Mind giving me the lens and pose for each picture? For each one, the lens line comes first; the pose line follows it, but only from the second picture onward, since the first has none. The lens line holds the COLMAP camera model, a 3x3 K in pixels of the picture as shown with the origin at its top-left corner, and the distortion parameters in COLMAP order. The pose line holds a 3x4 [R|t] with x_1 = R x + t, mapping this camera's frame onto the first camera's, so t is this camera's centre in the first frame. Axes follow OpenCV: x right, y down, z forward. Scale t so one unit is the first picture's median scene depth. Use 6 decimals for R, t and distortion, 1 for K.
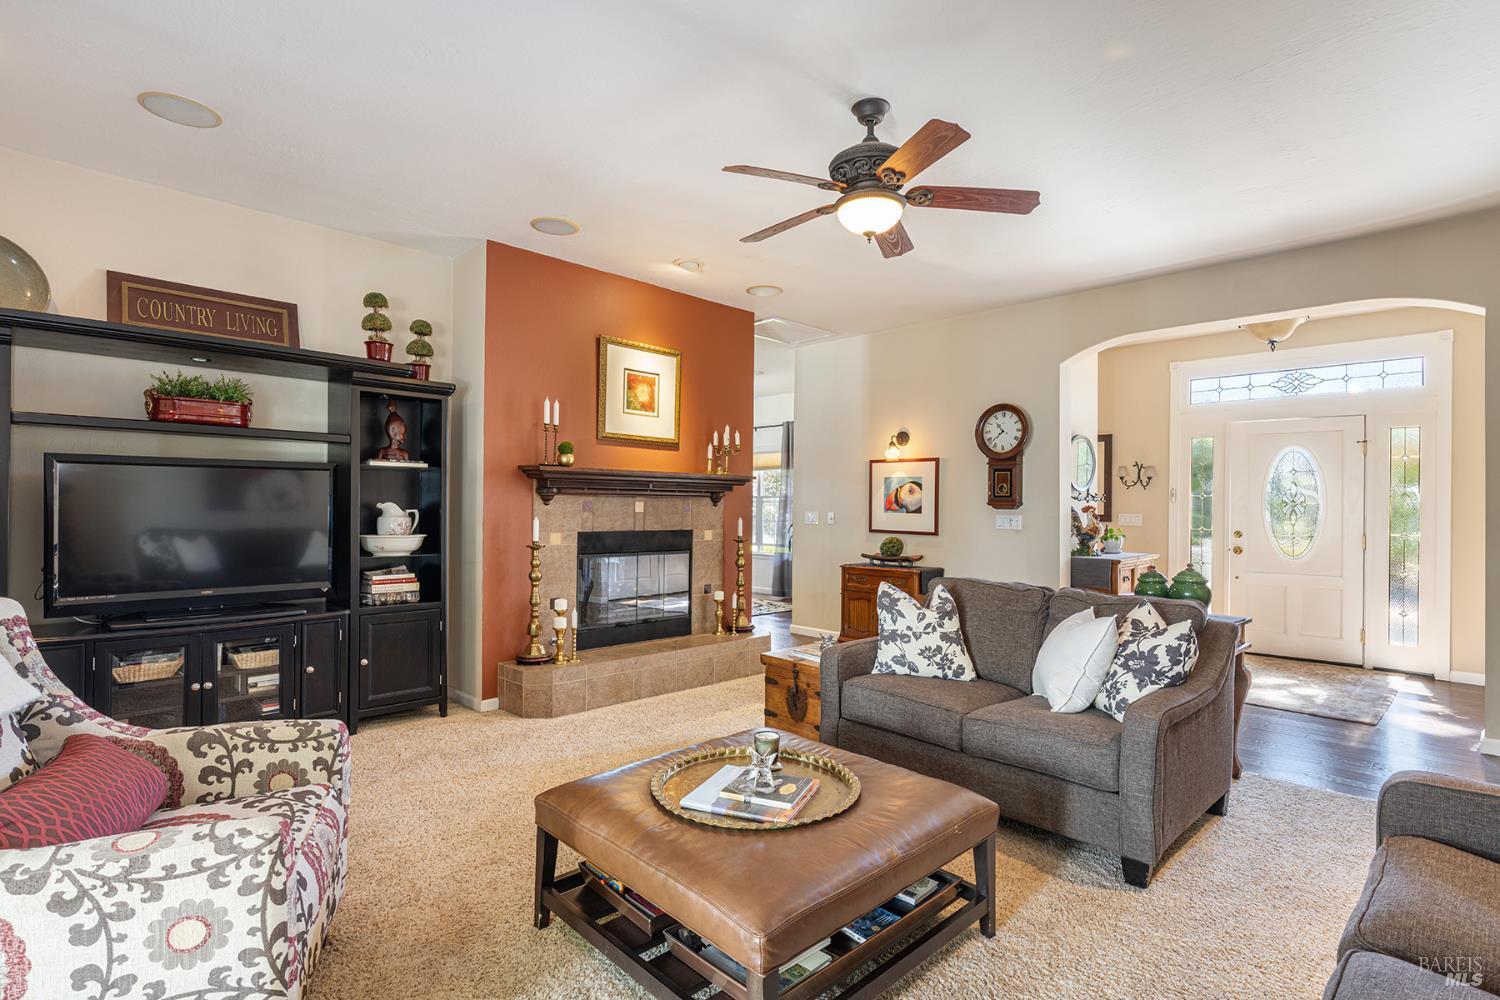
lens RADIAL K [[735.1, 0, 755.8], [0, 735.1, 500.9], [0, 0, 1]] dist [-0.004851, -0.000680]
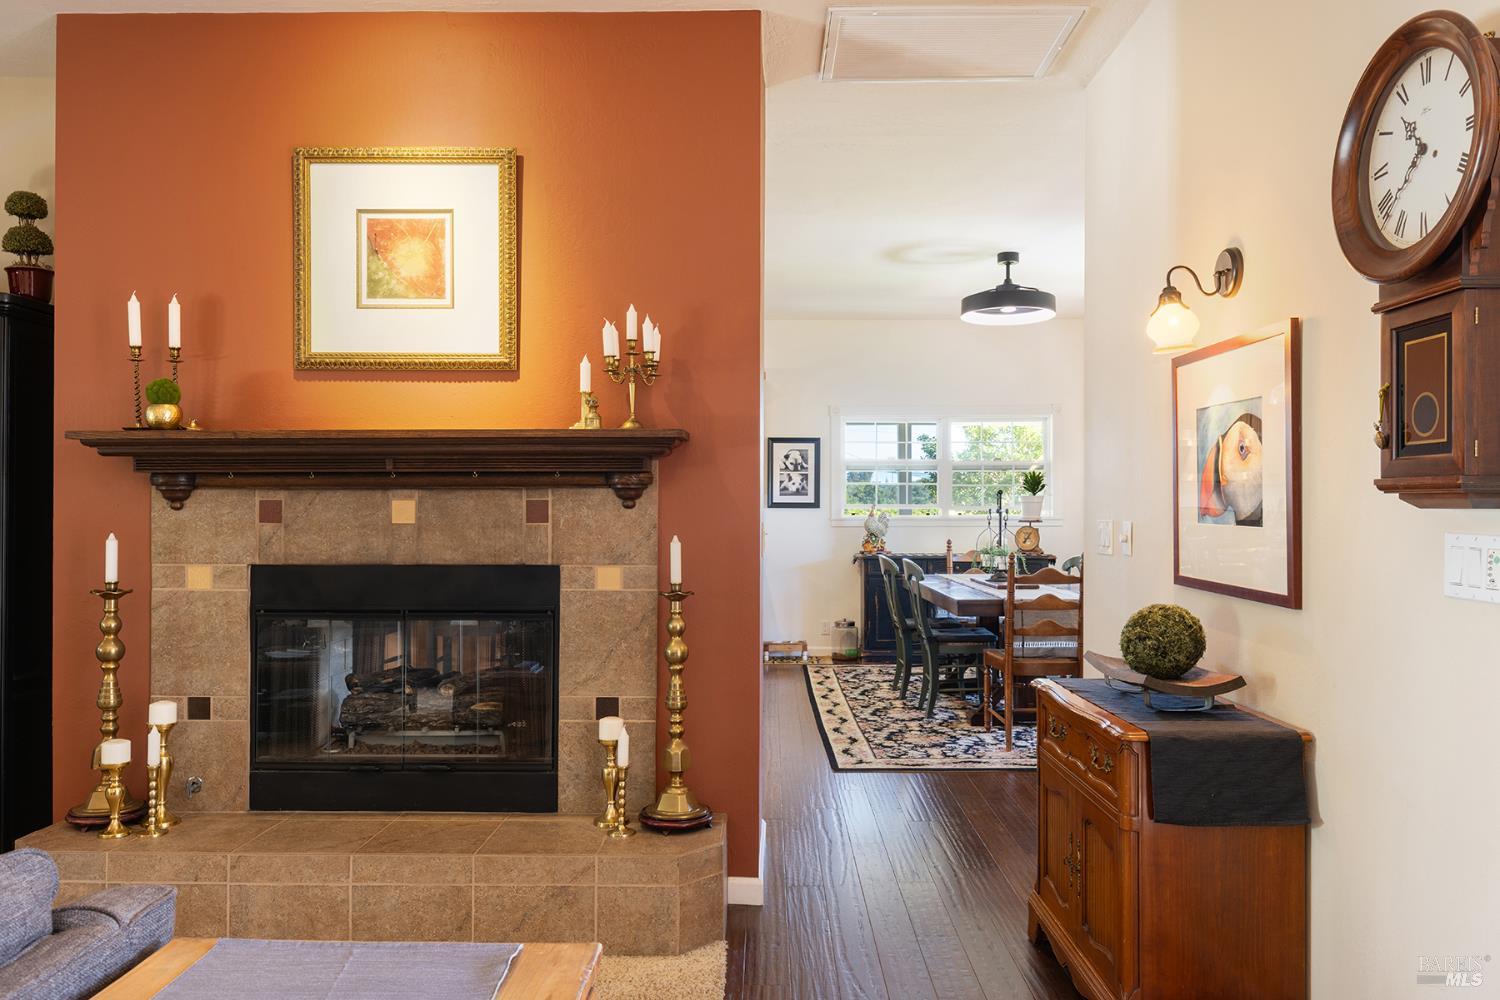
lens RADIAL K [[1052.8, 0, 753.0], [0, 1052.8, 503.3], [0, 0, 1]] dist [-0.012026, -0.003332]
pose [[0.703941, -0.012989, -0.710140, 0.458151], [0.014207, 0.999890, -0.004206, 0.009047], [0.710117, -0.007128, 0.704048, 0.710333]]
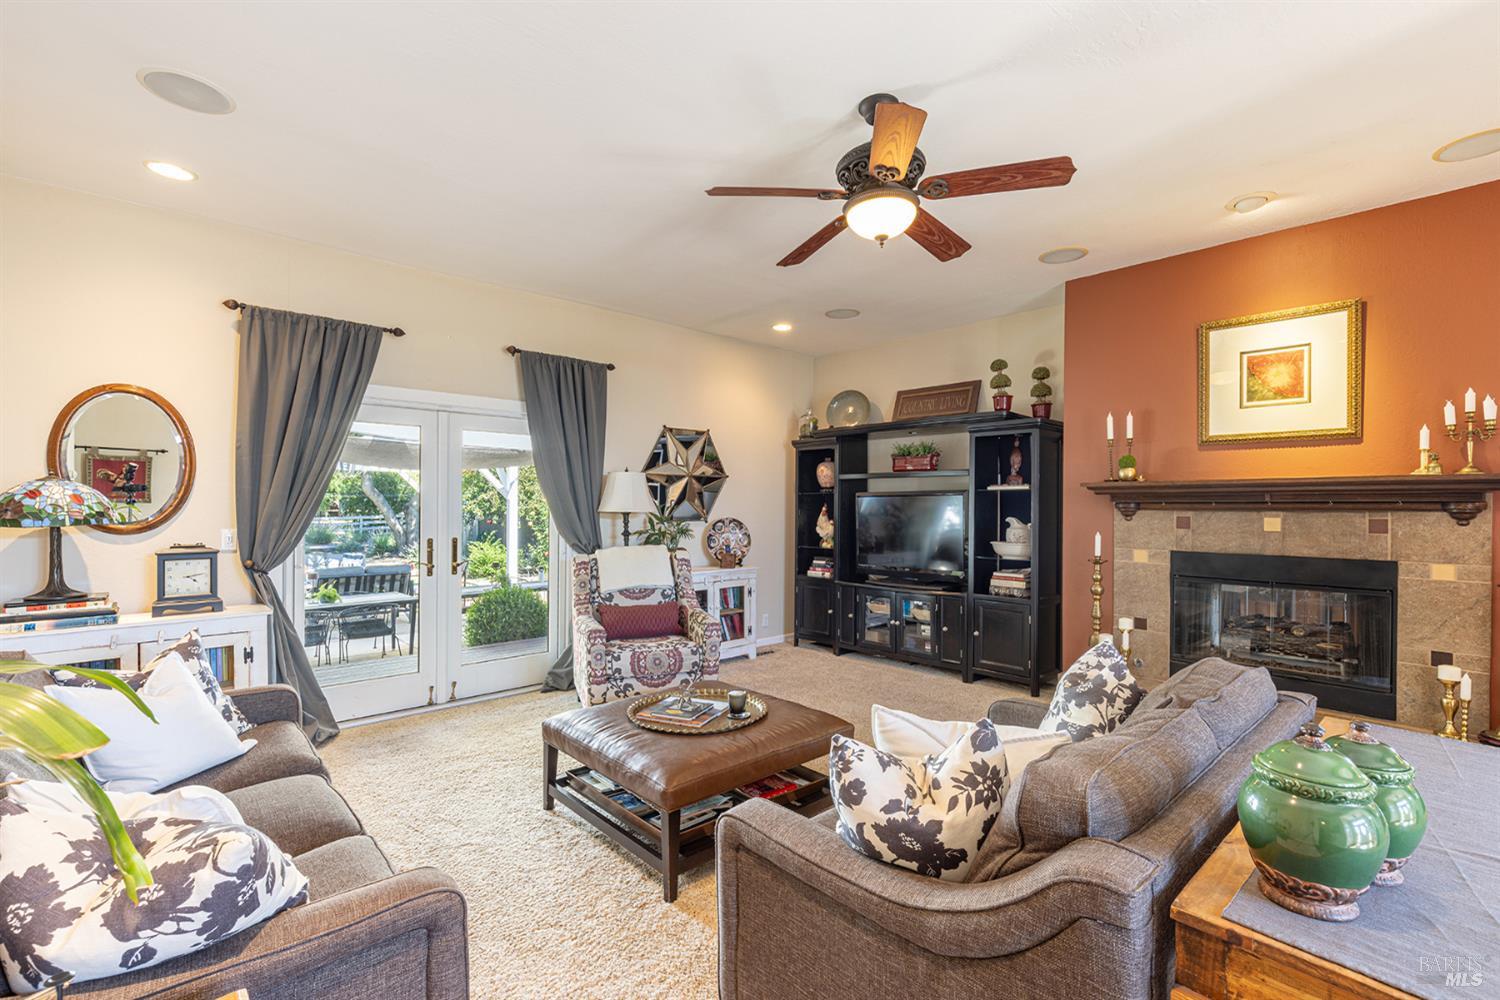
lens RADIAL K [[674.2, 0, 764.5], [0, 674.2, 504.9], [0, 0, 1]] dist [0.007018, -0.001004]
pose [[-0.026645, -0.011284, -0.999581, 0.576981], [0.005070, 0.999922, -0.011423, -0.006948], [0.999632, -0.005372, -0.026586, 0.493397]]
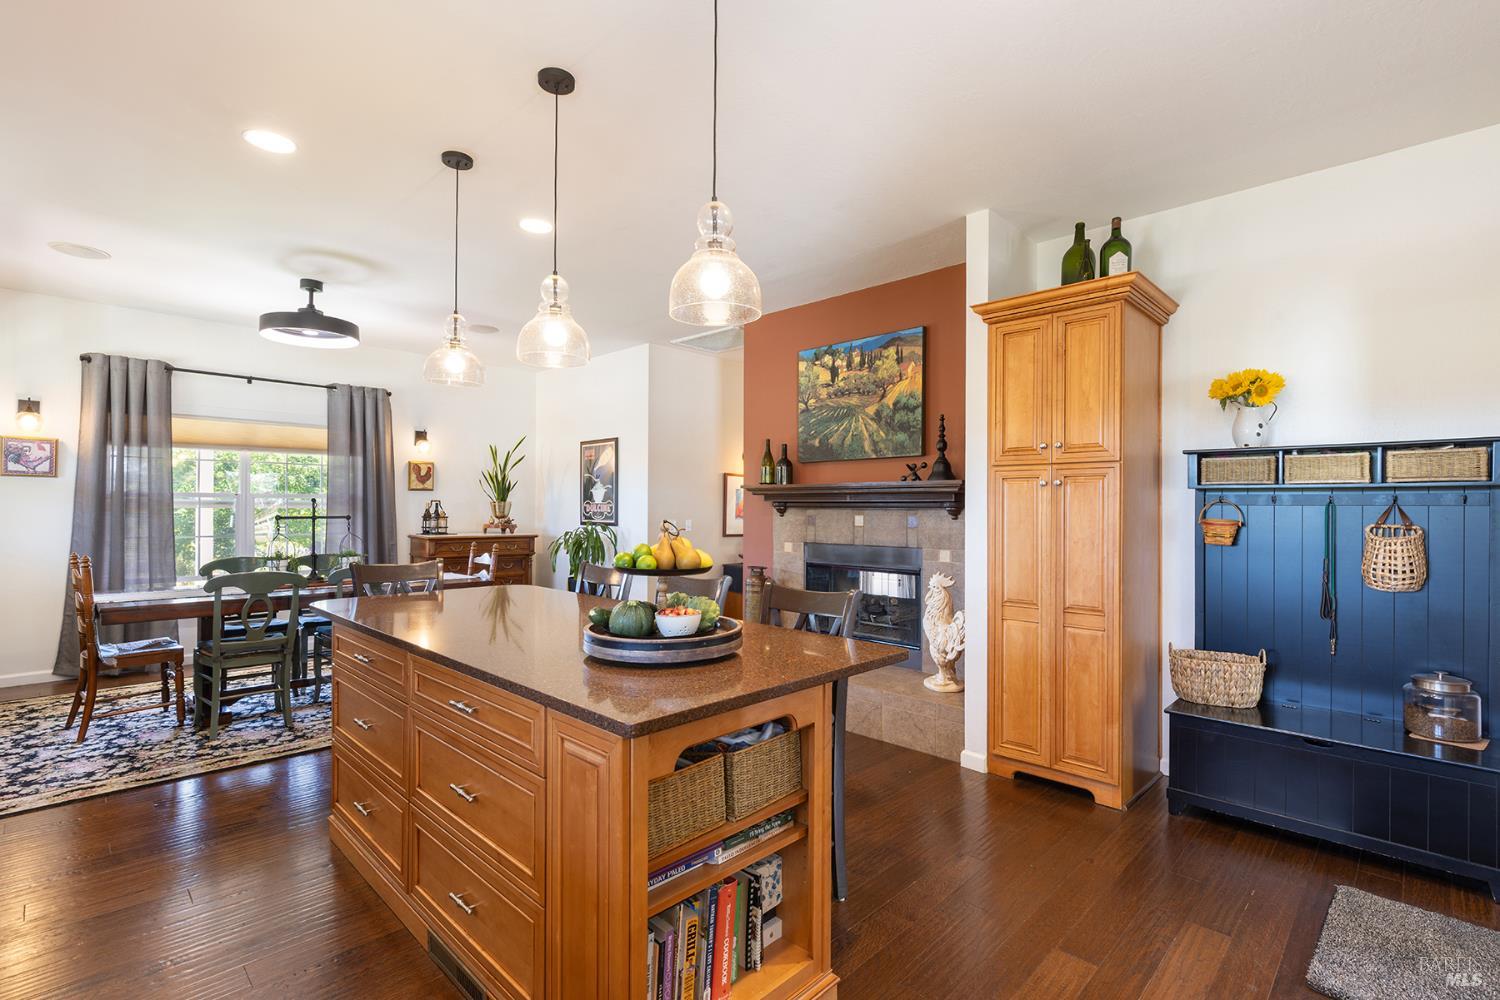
lens RADIAL K [[716.4, 0, 763.5], [0, 716.4, 506.1], [0, 0, 1]] dist [-0.003532, 0.001774]
pose [[0.012423, -0.019249, -0.999738, 0.796840], [-0.004655, 0.999803, -0.019308, 0.008833], [0.999912, 0.004894, 0.012331, 0.877086]]
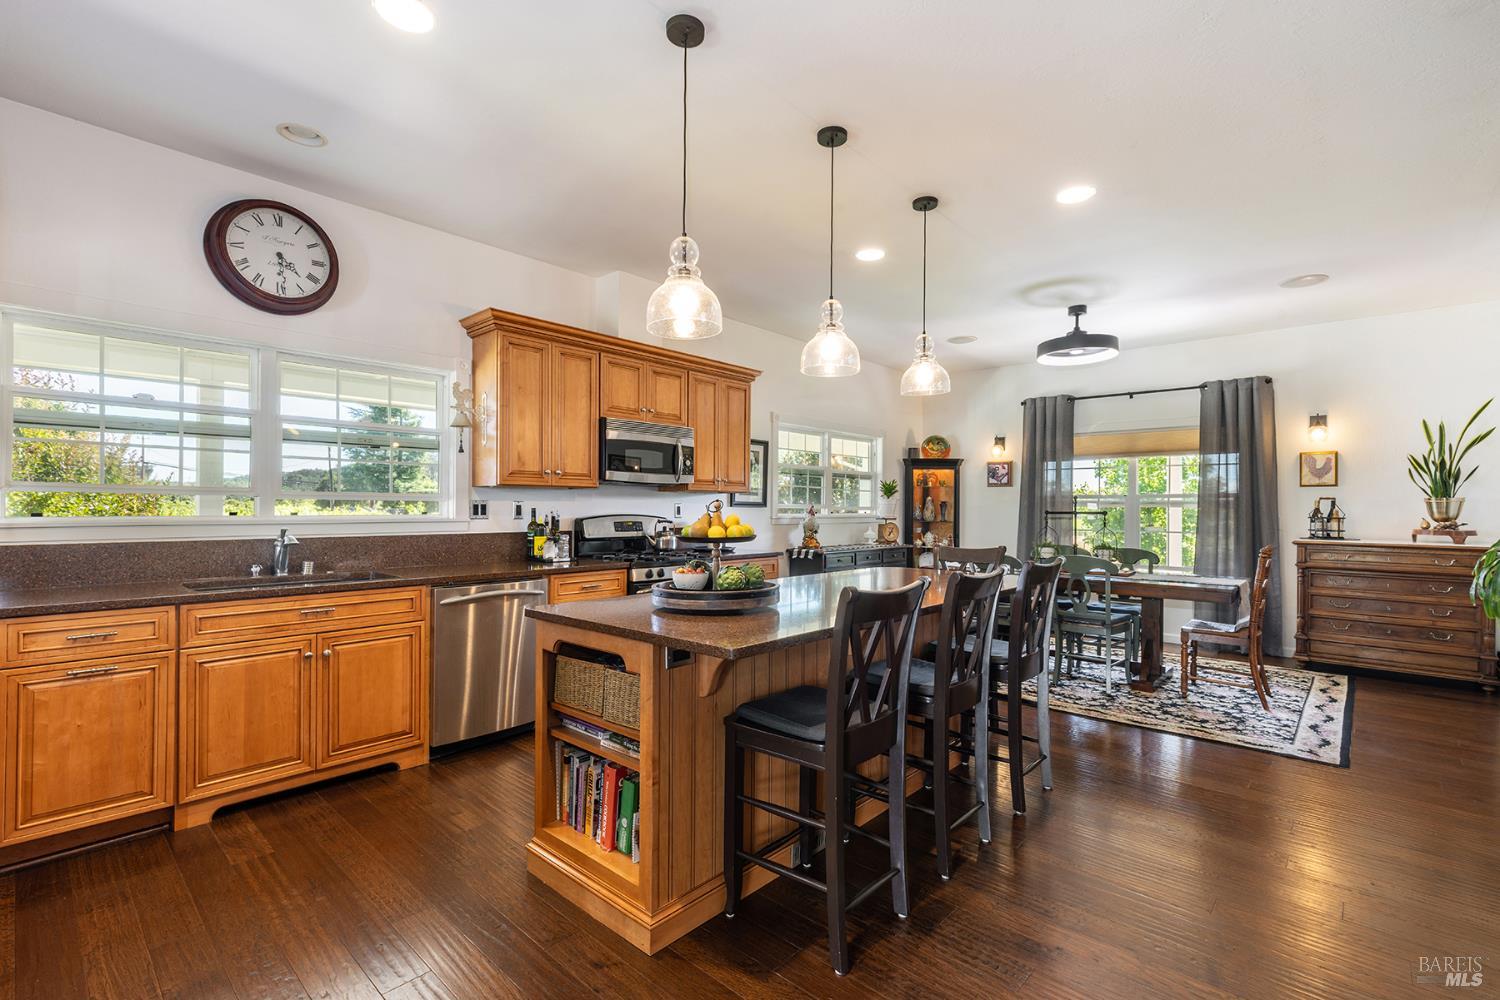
lens RADIAL K [[674.2, 0, 762.4], [0, 674.2, 500.9], [0, 0, 1]] dist [0.007018, -0.001004]
pose [[-0.997612, -0.016675, -0.067019, 0.380603], [-0.016233, 0.999843, -0.007128, 0.001482], [0.067127, -0.006023, -0.997726, 1.268910]]
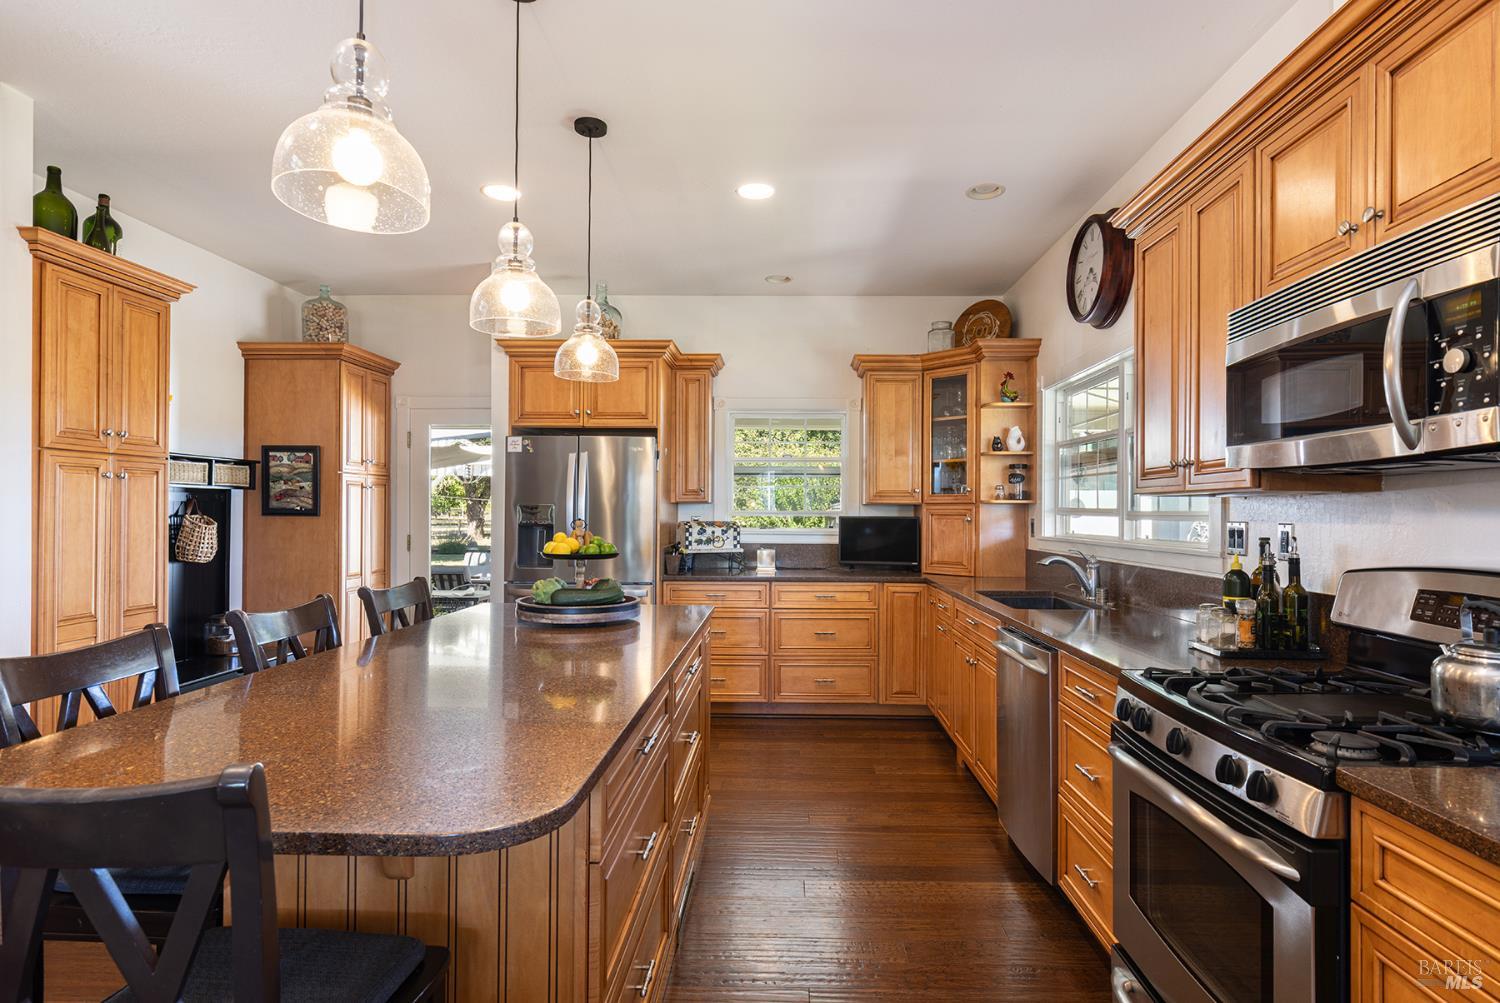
lens RADIAL K [[757.9, 0, 755.5], [0, 757.9, 506.5], [0, 0, 1]] dist [0.000557, 0.001054]
pose [[0.720638, -0.007747, 0.693268, 0.086394], [0.004337, 0.999968, 0.006667, -0.002879], [-0.693298, -0.001798, 0.720649, 0.333690]]
